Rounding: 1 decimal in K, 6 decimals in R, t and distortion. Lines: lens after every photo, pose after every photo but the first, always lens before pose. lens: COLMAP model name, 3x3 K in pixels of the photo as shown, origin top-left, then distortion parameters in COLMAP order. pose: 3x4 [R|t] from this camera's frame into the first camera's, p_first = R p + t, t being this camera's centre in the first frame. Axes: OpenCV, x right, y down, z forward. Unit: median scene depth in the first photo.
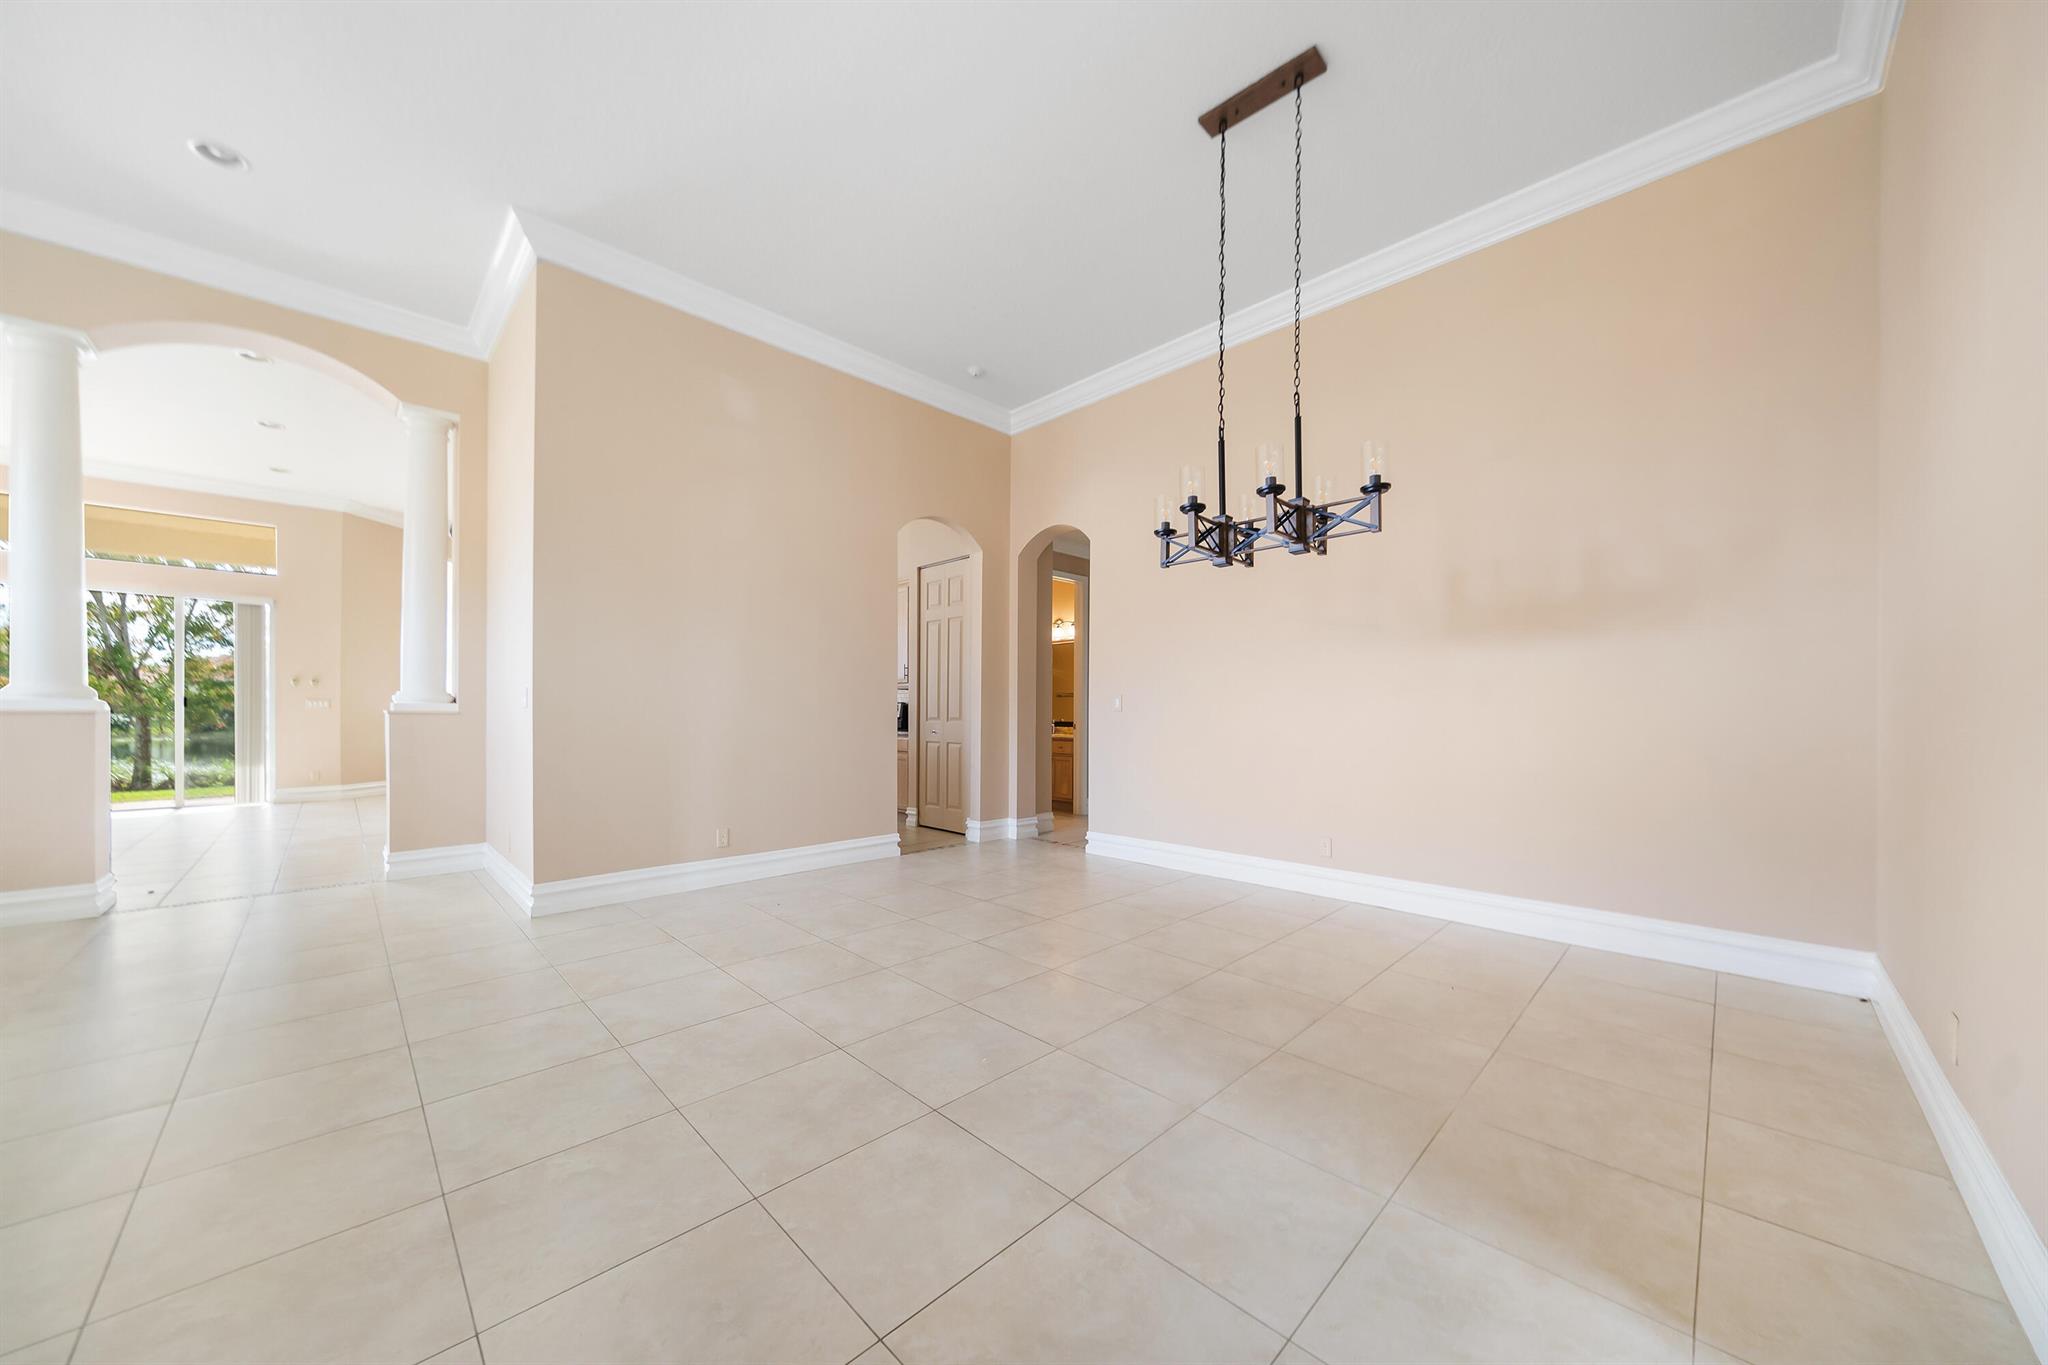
lens RADIAL K [[706.0, 0, 1040.7], [0, 706.0, 684.4], [0, 0, 1]] dist [-0.008230, 0.000389]
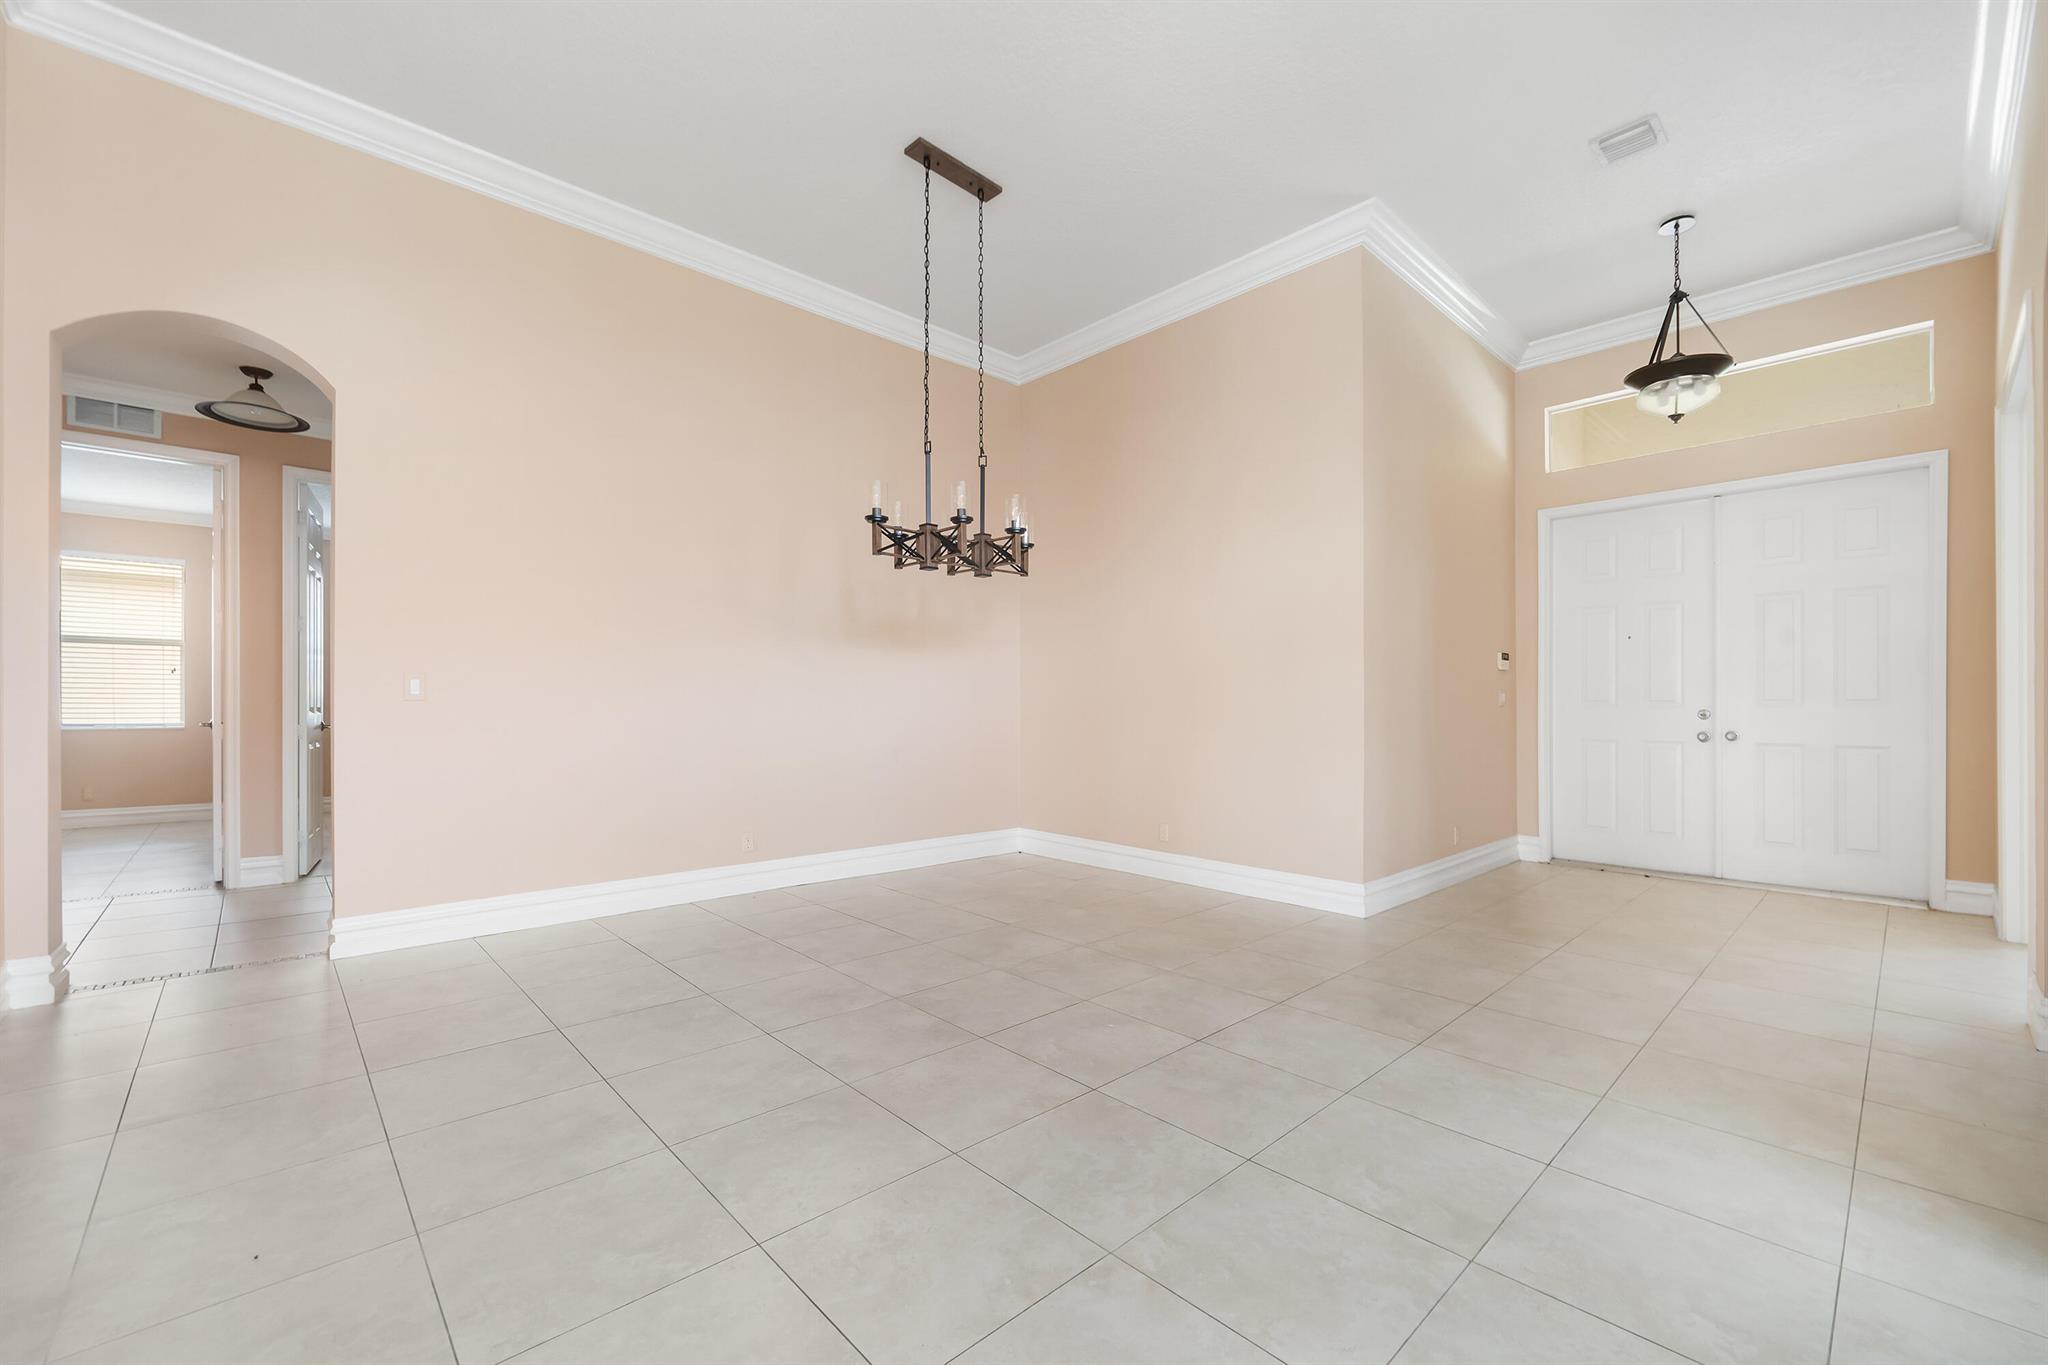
lens RADIAL K [[831.7, 0, 1039.1], [0, 831.7, 701.4], [0, 0, 1]] dist [-0.002961, -0.000709]
pose [[0.034558, 0.001788, 0.999401, -0.518767], [-0.038588, 0.999255, -0.000454, 0.017443], [-0.998657, -0.038550, 0.034601, 0.416936]]
